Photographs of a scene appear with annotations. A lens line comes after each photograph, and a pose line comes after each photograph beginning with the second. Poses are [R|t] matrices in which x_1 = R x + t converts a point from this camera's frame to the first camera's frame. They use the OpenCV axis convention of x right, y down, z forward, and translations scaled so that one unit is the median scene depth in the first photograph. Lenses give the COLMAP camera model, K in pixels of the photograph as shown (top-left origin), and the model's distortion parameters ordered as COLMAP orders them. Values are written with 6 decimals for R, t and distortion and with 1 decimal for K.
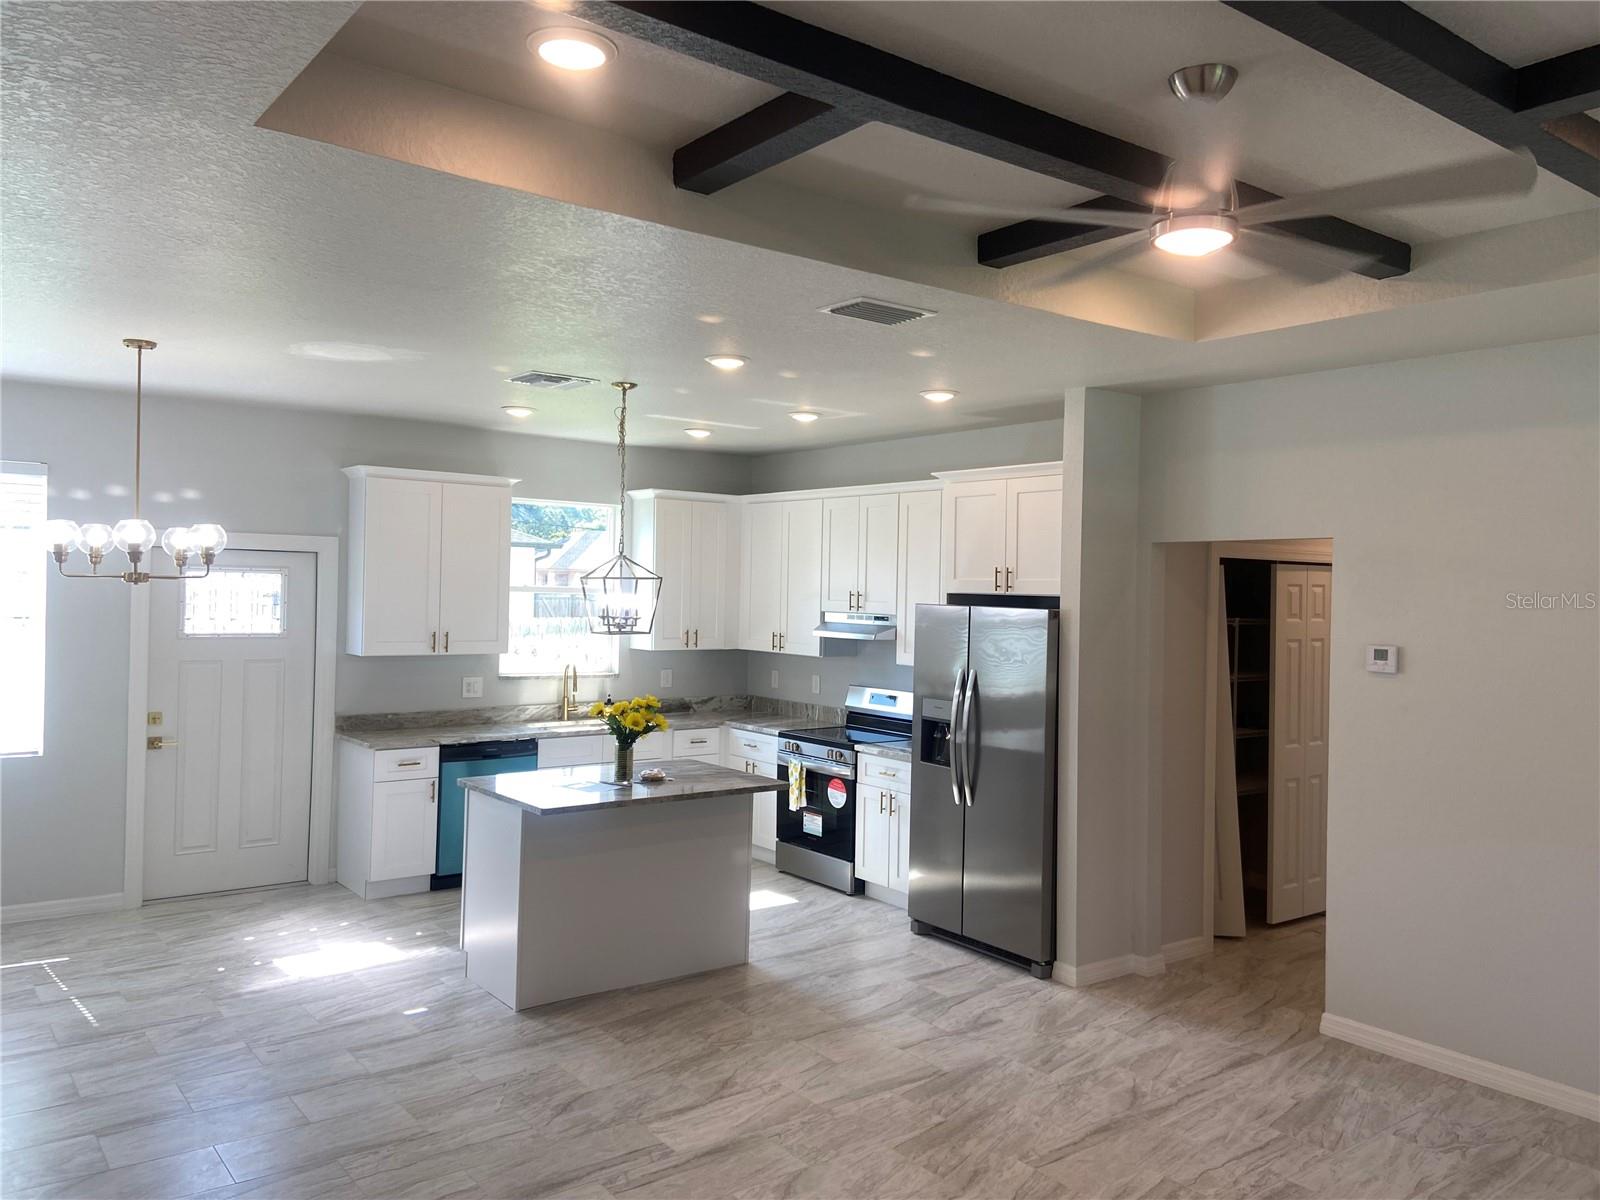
lens RADIAL K [[1209.5, 0, 792.8], [0, 1209.5, 589.1], [0, 0, 1]] dist [0.114933, -0.141617]
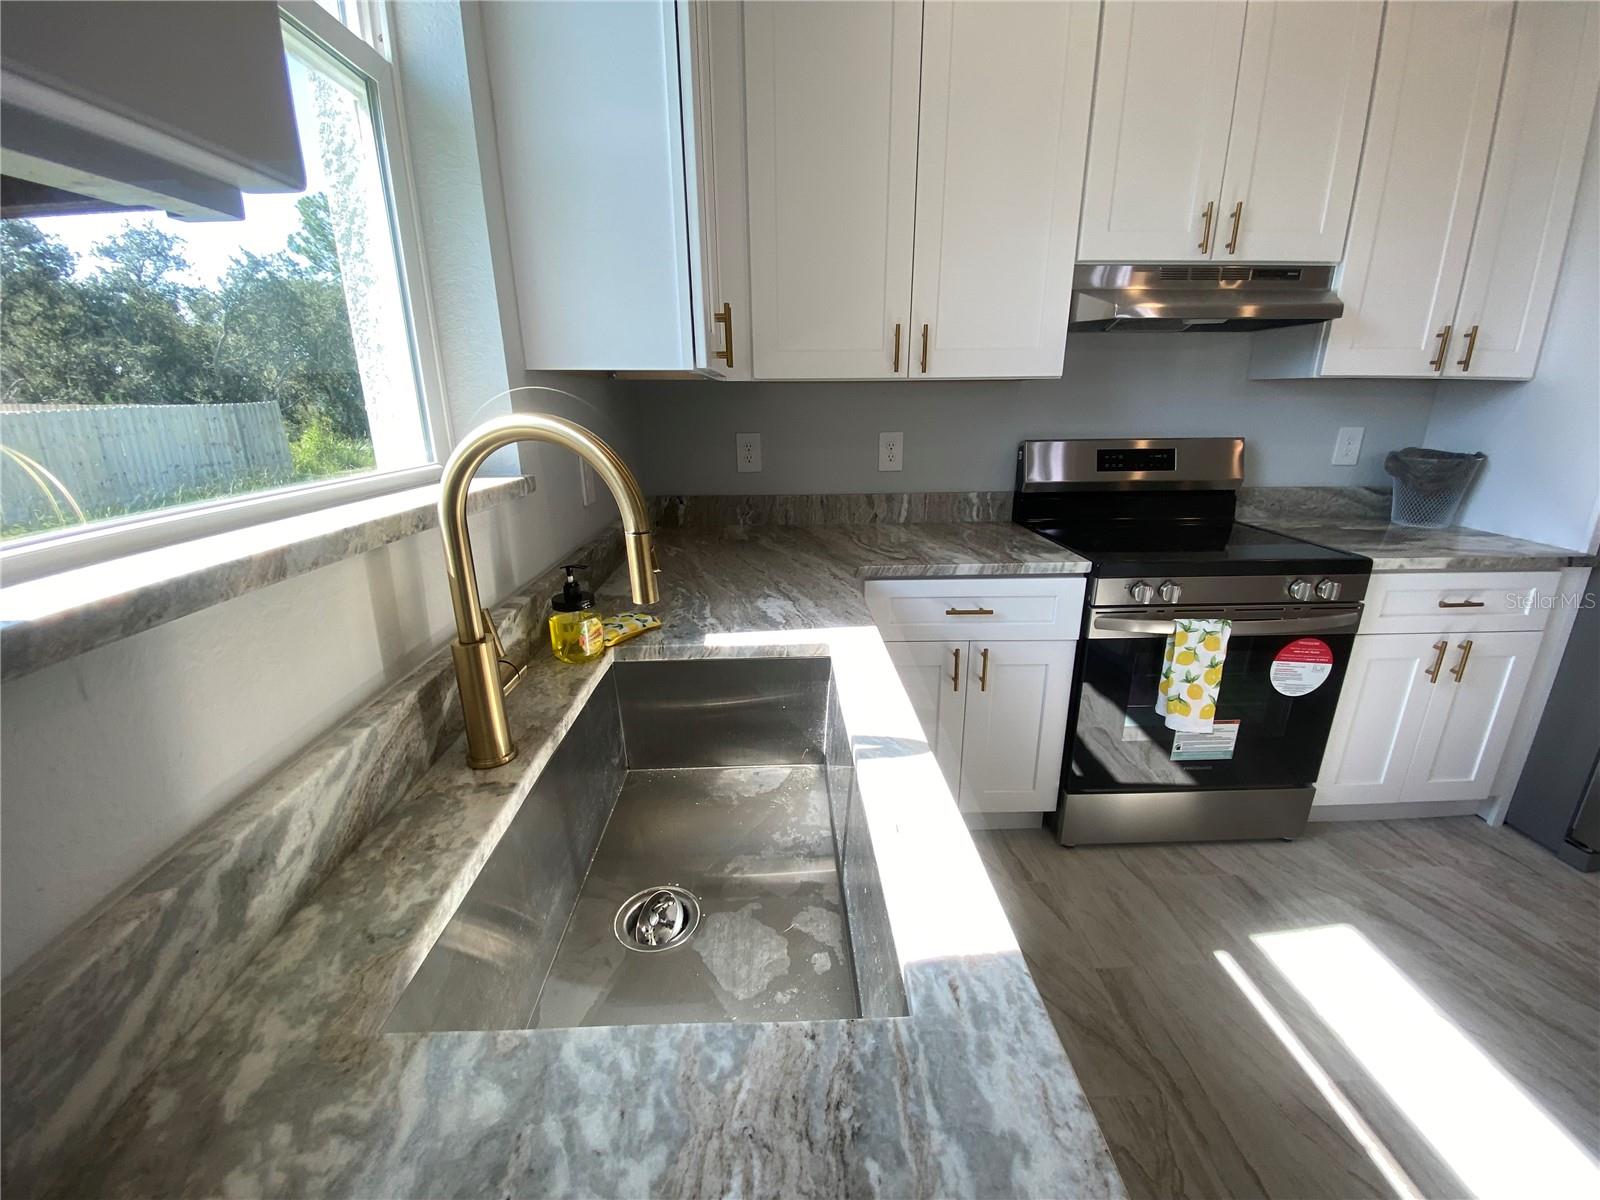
lens RADIAL K [[648.1, 0, 788.5], [0, 648.1, 604.6], [0, 0, 1]] dist [0.000000, -0.013031]
pose [[0.581737, -0.269285, 0.767507, -0.314260], [0.025905, 0.949261, 0.313420, 0.077001], [-0.812964, -0.162446, 0.559196, 1.244179]]
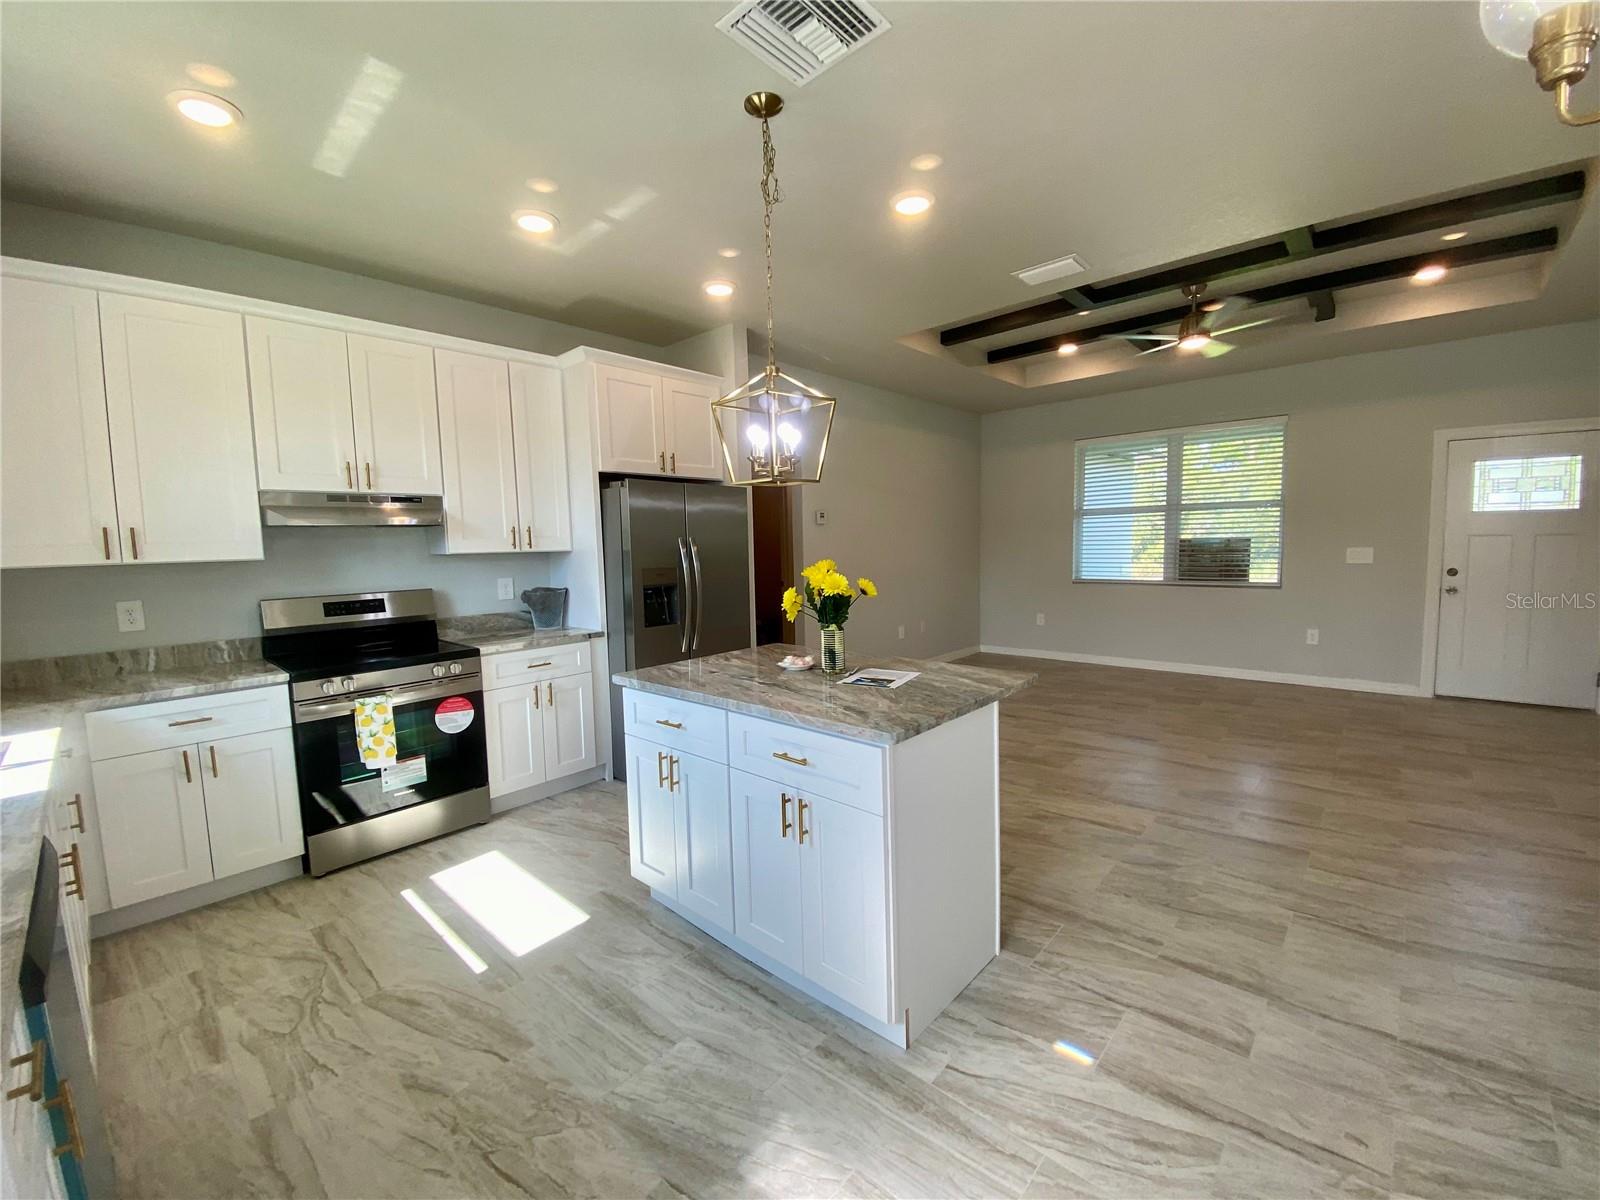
lens RADIAL K [[650.2, 0, 798.1], [0, 650.2, 599.2], [0, 0, 1]] dist [0.028445, -0.025201]
pose [[-0.182330, -0.102070, 0.977925, -0.510503], [0.025921, 0.993752, 0.108555, 0.061532], [-0.982896, 0.045141, -0.178546, 1.032881]]
